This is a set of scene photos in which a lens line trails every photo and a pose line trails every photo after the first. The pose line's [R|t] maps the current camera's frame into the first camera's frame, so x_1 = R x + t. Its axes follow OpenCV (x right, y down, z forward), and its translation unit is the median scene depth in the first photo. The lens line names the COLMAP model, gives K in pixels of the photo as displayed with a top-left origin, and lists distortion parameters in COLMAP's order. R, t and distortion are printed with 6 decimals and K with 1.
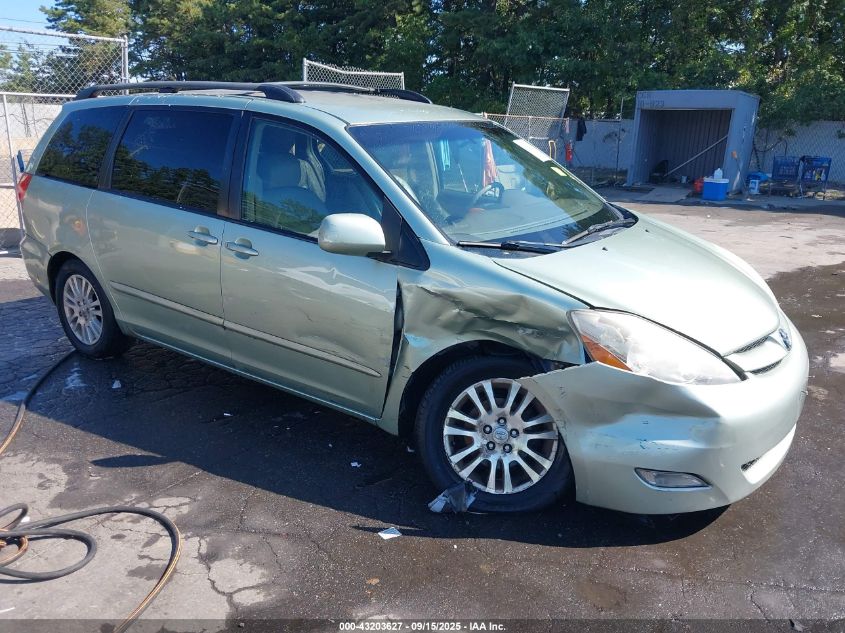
lens RADIAL K [[675.9, 0, 422.5], [0, 675.9, 316.5], [0, 0, 1]] dist [0.009440, -0.014969]
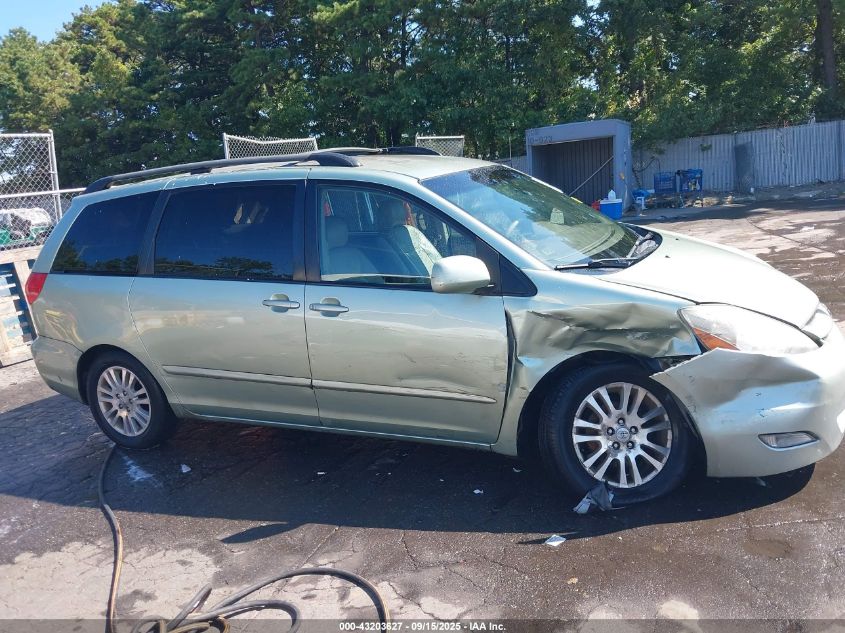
lens RADIAL K [[675.9, 0, 422.5], [0, 675.9, 316.5], [0, 0, 1]] dist [0.009440, -0.014969]
pose [[0.976113, -0.152382, 0.154868, -0.338640], [0.163932, 0.984348, -0.064695, 0.005202], [-0.142585, 0.088537, 0.985815, -0.052628]]
